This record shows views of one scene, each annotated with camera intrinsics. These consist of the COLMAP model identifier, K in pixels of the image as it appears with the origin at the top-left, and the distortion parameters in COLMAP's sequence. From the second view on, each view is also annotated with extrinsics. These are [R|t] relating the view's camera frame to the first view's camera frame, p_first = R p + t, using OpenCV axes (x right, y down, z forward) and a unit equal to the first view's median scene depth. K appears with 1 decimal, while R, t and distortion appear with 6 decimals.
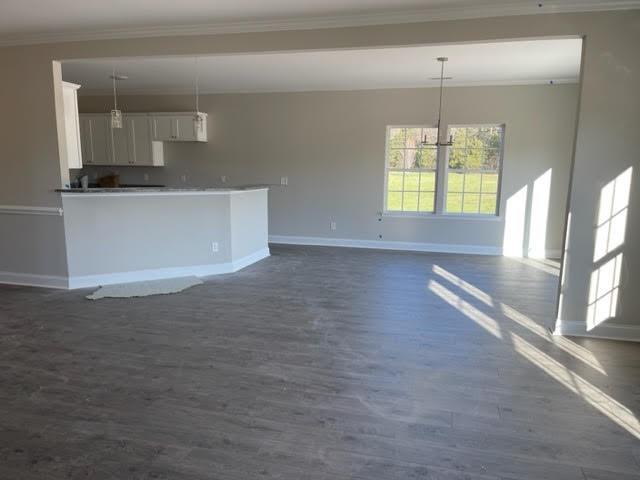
lens RADIAL K [[485.1, 0, 318.7], [0, 485.1, 242.0], [0, 0, 1]] dist [0.073859, -0.100738]
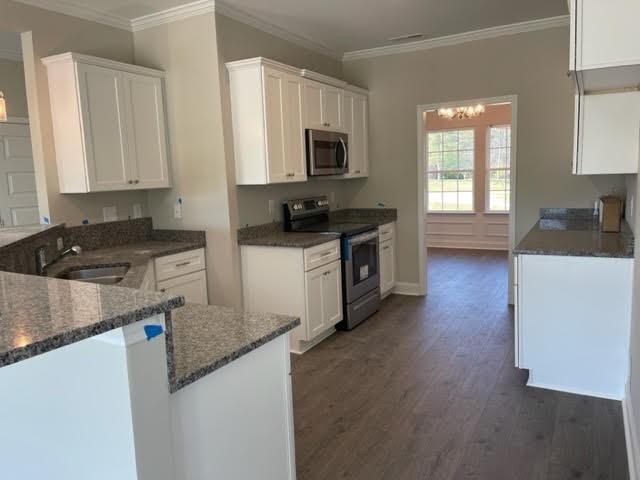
lens RADIAL K [[485.1, 0, 318.7], [0, 485.1, 242.0], [0, 0, 1]] dist [0.073859, -0.100738]
pose [[-0.235606, 0.134658, -0.962474, 0.033207], [-0.124012, 0.978093, 0.167200, -0.236505], [0.963904, 0.158752, -0.213746, 1.481573]]
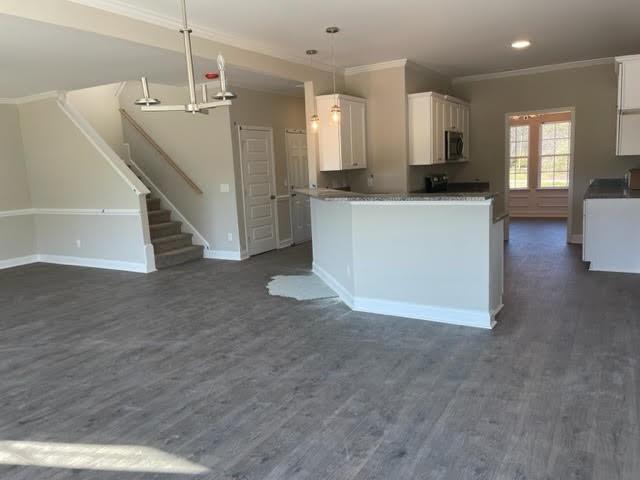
lens RADIAL K [[485.1, 0, 318.7], [0, 485.1, 242.0], [0, 0, 1]] dist [0.073859, -0.100738]
pose [[-0.265961, 0.153453, -0.951691, 0.612248], [-0.112695, 0.975530, 0.188791, -0.201320], [0.957374, 0.157462, -0.242160, 1.305538]]
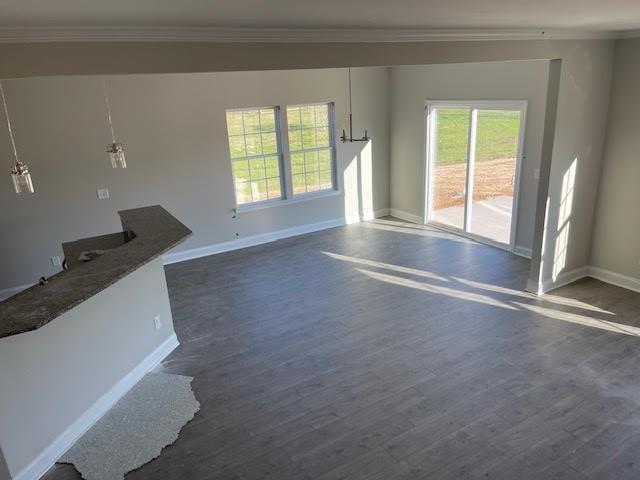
lens RADIAL K [[484.5, 0, 319.2], [0, 484.5, 237.5], [0, 0, 1]] dist [0.077512, -0.099858]
pose [[0.689388, -0.261583, 0.675513, -0.569231], [0.178915, 0.965119, 0.191140, -0.229122], [-0.701949, -0.010910, 0.712143, 0.386618]]
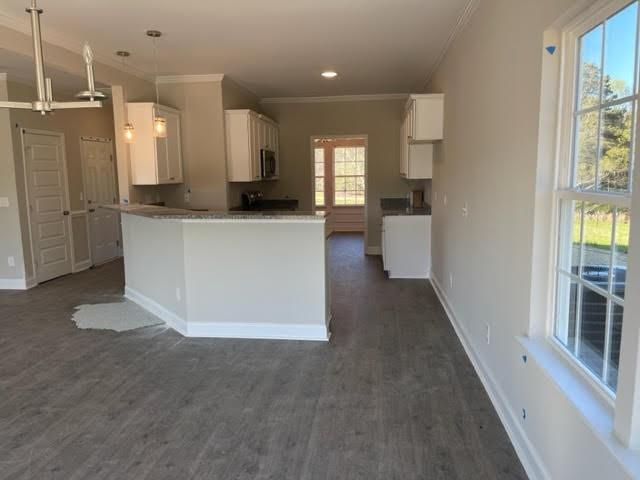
lens RADIAL K [[485.1, 0, 318.7], [0, 485.1, 242.0], [0, 0, 1]] dist [0.073859, -0.100738]
pose [[0.151586, 0.126355, -0.980335, 0.592884], [-0.144746, 0.983942, 0.104438, -0.195028], [0.977789, 0.126068, 0.167441, 1.232872]]
